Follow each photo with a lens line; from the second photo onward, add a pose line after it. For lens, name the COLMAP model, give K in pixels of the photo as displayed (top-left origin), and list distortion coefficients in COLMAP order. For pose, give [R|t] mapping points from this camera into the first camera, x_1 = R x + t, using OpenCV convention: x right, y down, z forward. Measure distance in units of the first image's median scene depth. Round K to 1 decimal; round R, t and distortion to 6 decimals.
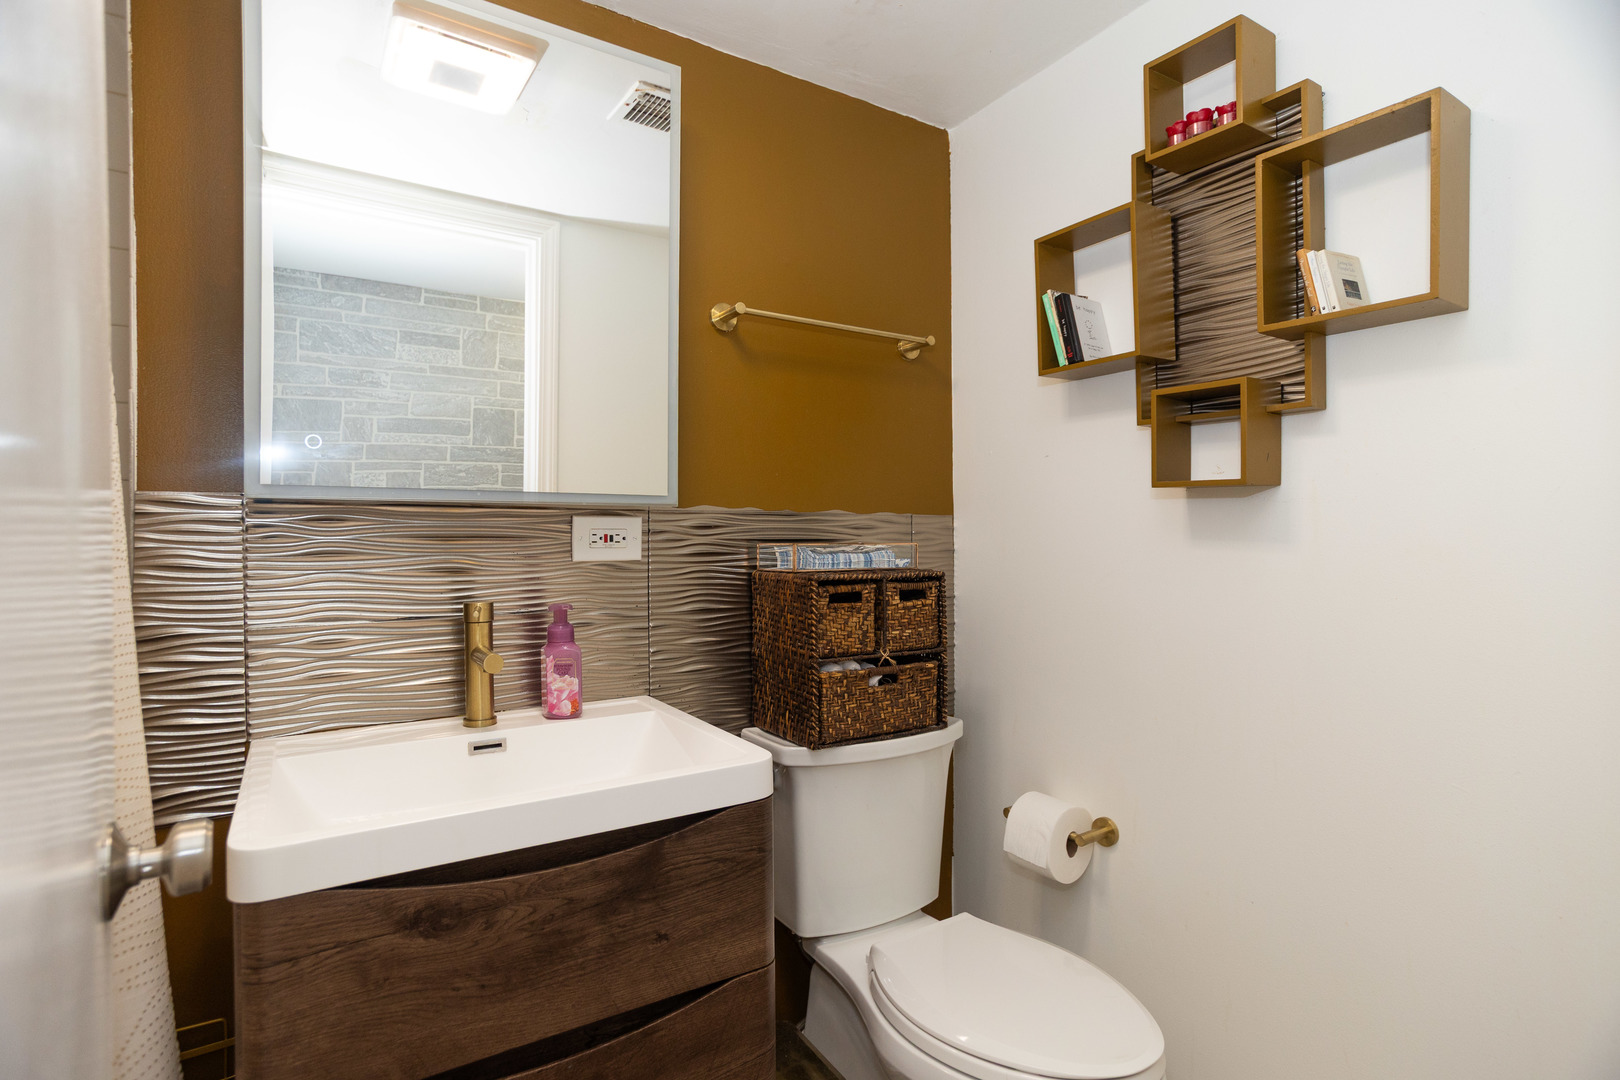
lens RADIAL K [[777.2, 0, 807.1], [0, 777.2, 543.6], [0, 0, 1]] dist [-0.075648, 0.048708]
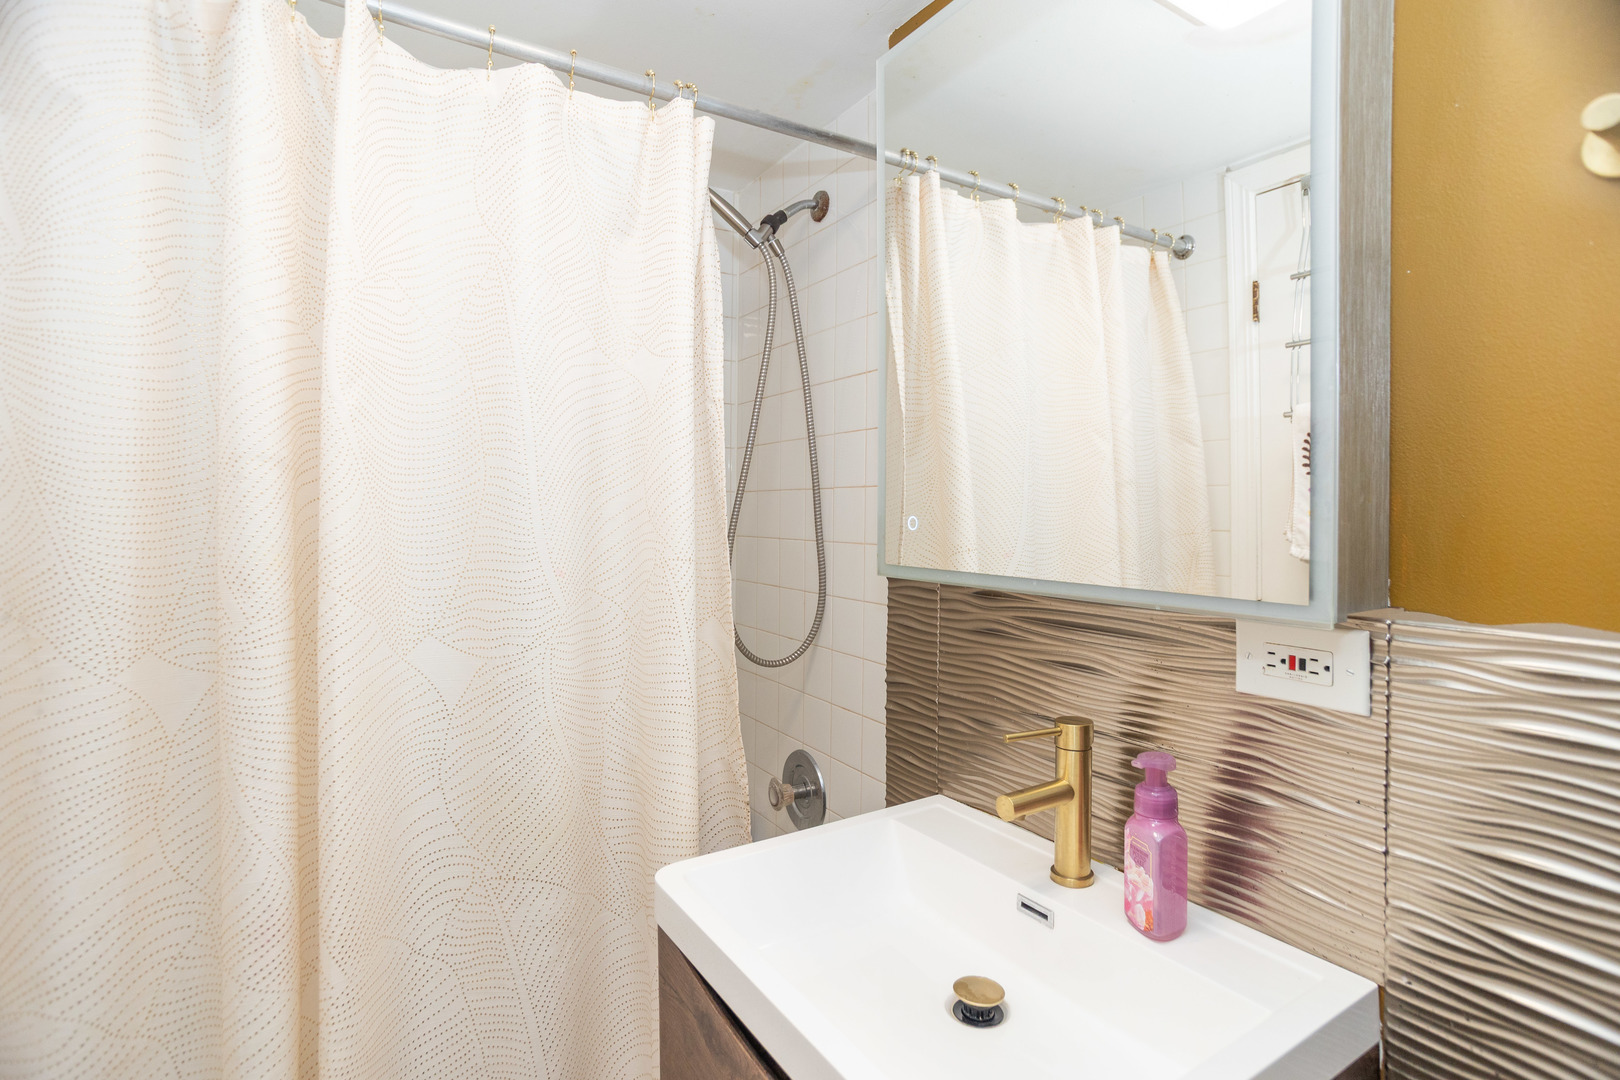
lens RADIAL K [[777.2, 0, 807.1], [0, 777.2, 543.6], [0, 0, 1]] dist [-0.075648, 0.048708]
pose [[0.004882, 0.042511, -0.999084, 0.281440], [-0.005604, 0.999081, 0.042484, -0.114096], [0.999972, 0.005391, 0.005115, 0.650005]]
